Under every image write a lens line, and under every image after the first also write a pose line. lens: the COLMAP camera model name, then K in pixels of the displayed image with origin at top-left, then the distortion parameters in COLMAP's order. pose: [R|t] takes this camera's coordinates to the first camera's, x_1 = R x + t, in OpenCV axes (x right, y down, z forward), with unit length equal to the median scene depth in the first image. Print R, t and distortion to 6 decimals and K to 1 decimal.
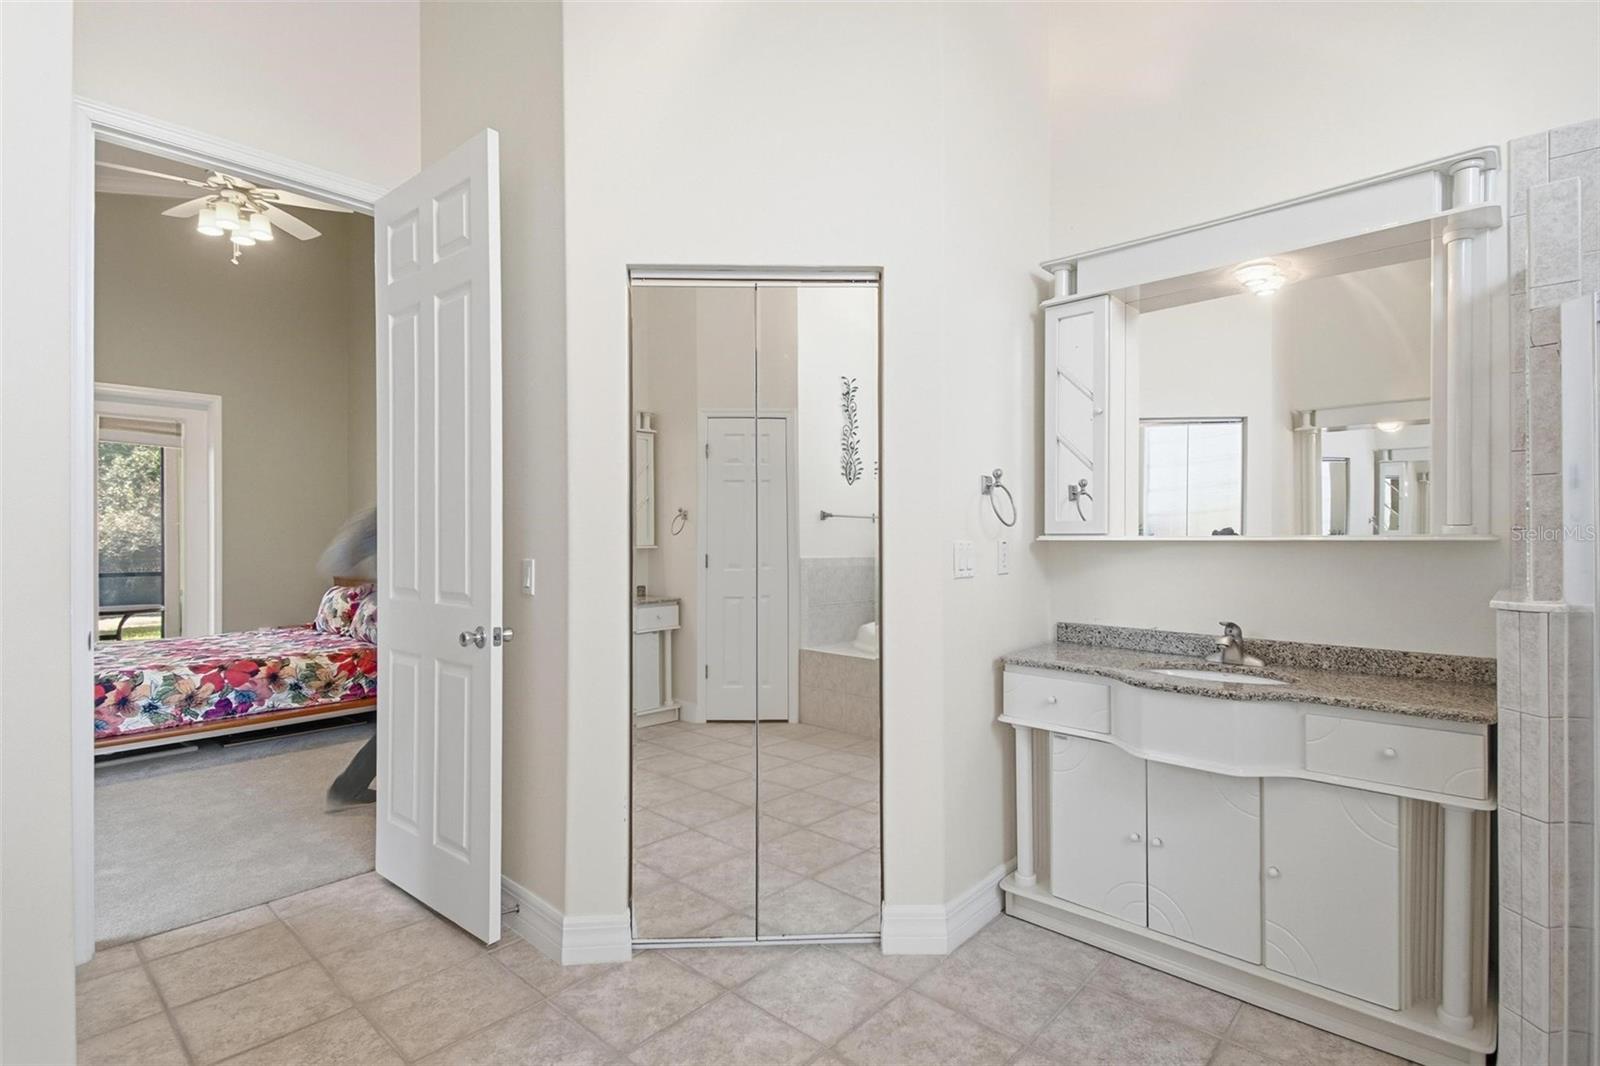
lens RADIAL K [[757.3, 0, 800.0], [0, 757.3, 533.0], [0, 0, 1]] dist [0.045568, -0.026175]
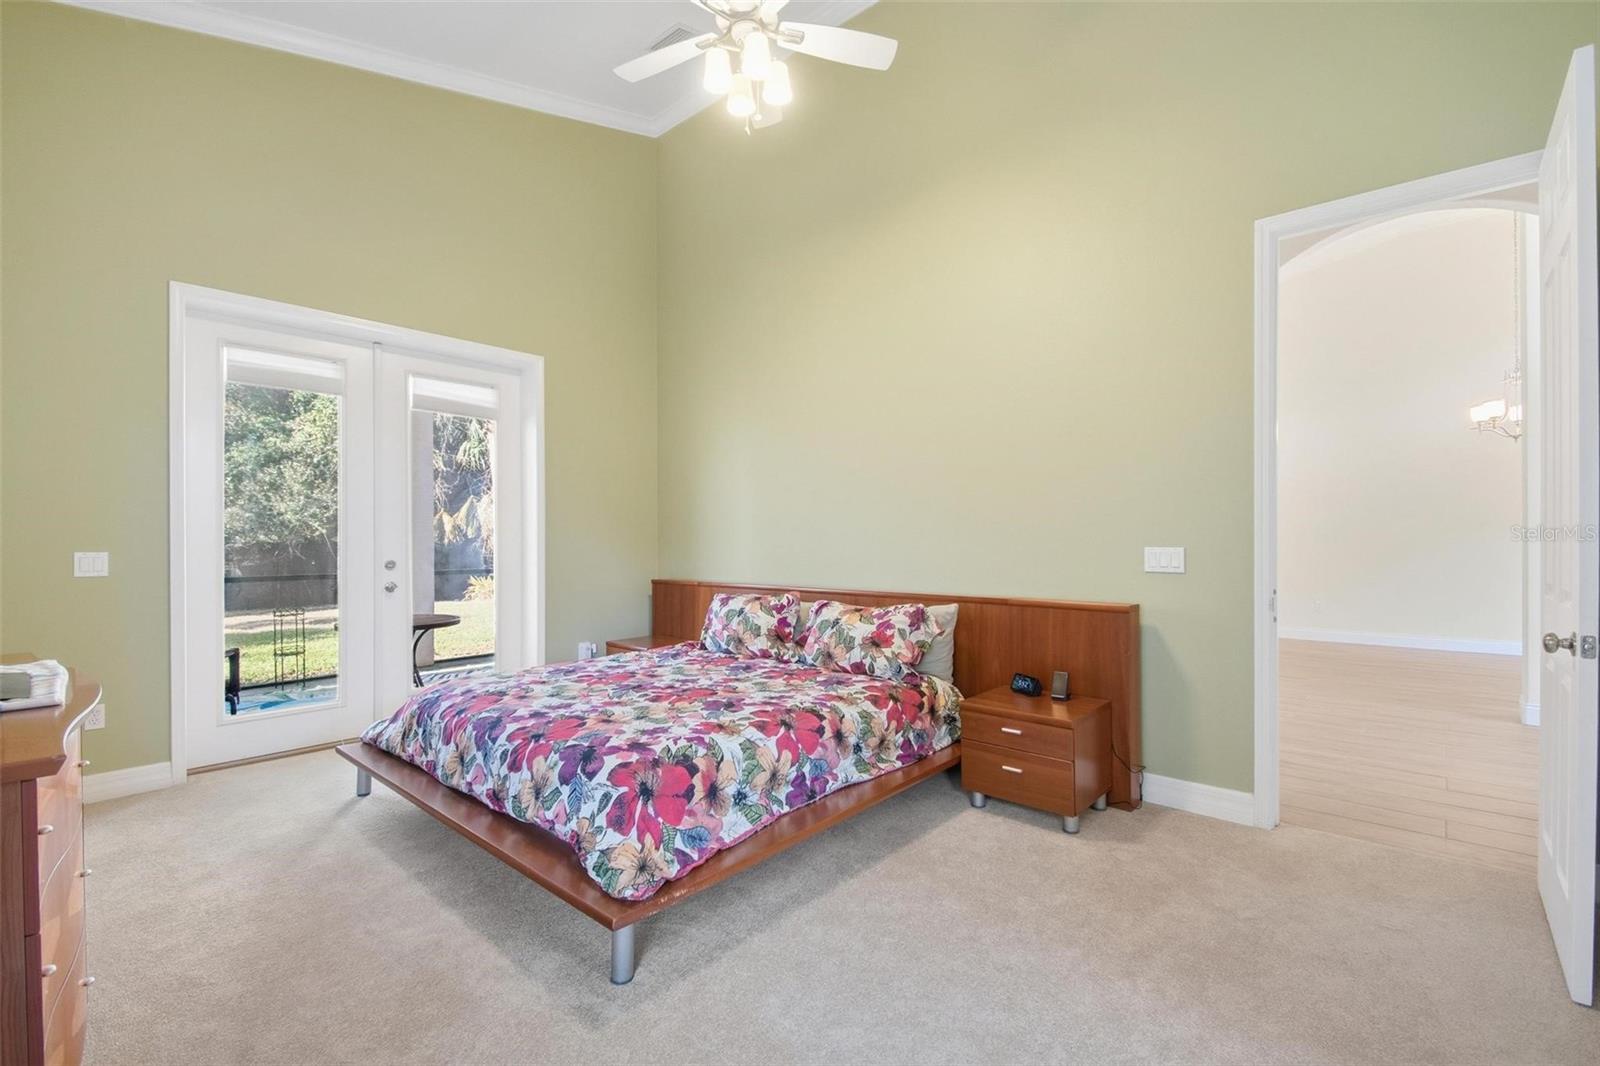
lens RADIAL K [[704.7, 0, 798.2], [0, 704.7, 536.9], [0, 0, 1]] dist [0.043434, -0.026518]
pose [[0.999966, -0.004599, 0.006841, -0.688699], [0.004504, 0.999894, 0.013818, 0.001395], [-0.006904, -0.013787, 0.999881, 0.356572]]
